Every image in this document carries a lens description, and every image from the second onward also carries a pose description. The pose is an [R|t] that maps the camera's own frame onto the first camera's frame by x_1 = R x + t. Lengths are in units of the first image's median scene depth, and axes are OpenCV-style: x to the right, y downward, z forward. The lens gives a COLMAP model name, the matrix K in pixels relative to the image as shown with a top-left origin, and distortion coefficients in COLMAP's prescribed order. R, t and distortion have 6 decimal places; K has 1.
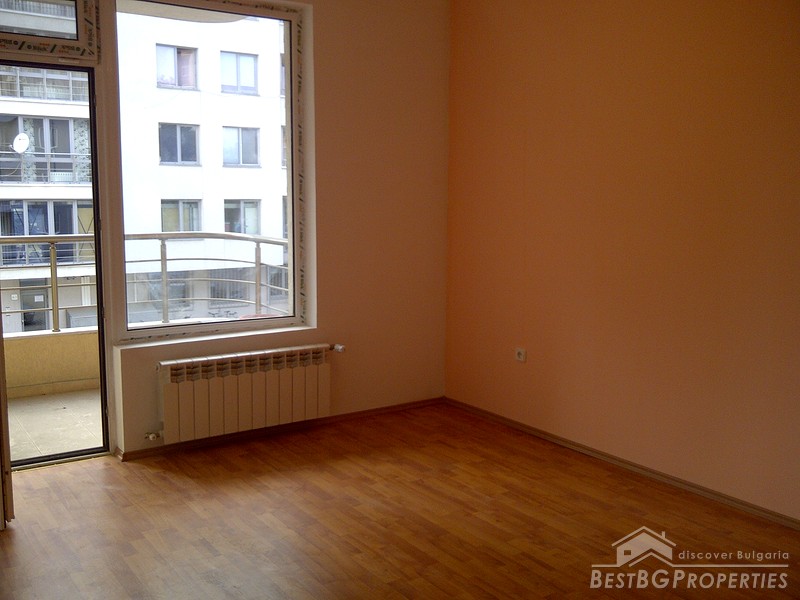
lens RADIAL K [[845.2, 0, 400.8], [0, 845.2, 303.1], [0, 0, 1]] dist [0.016764, 0.000000]
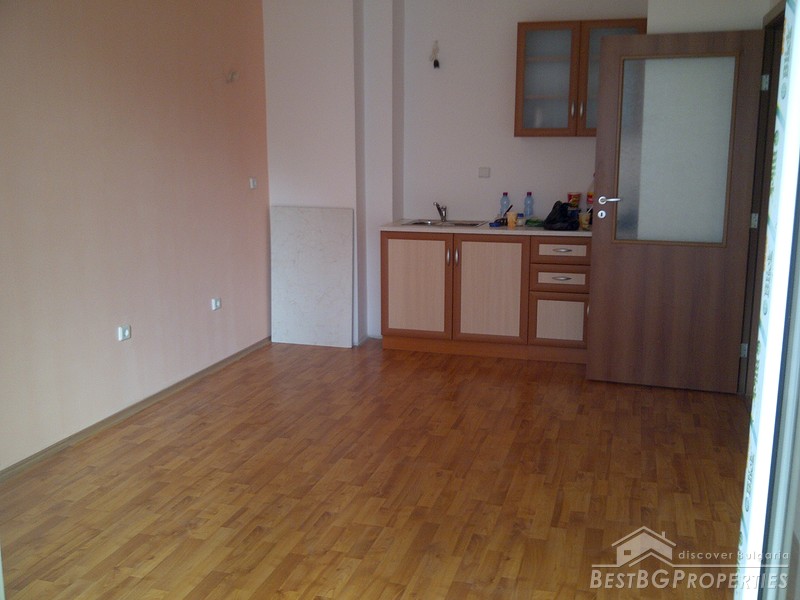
lens RADIAL K [[845.2, 0, 400.0], [0, 845.2, 300.5], [0, 0, 1]] dist [0.016764, 0.000000]
pose [[-0.645754, -0.147917, 0.749081, -0.635636], [0.095930, 0.957566, 0.271782, -0.184056], [-0.757495, 0.247364, -0.604162, 1.298063]]
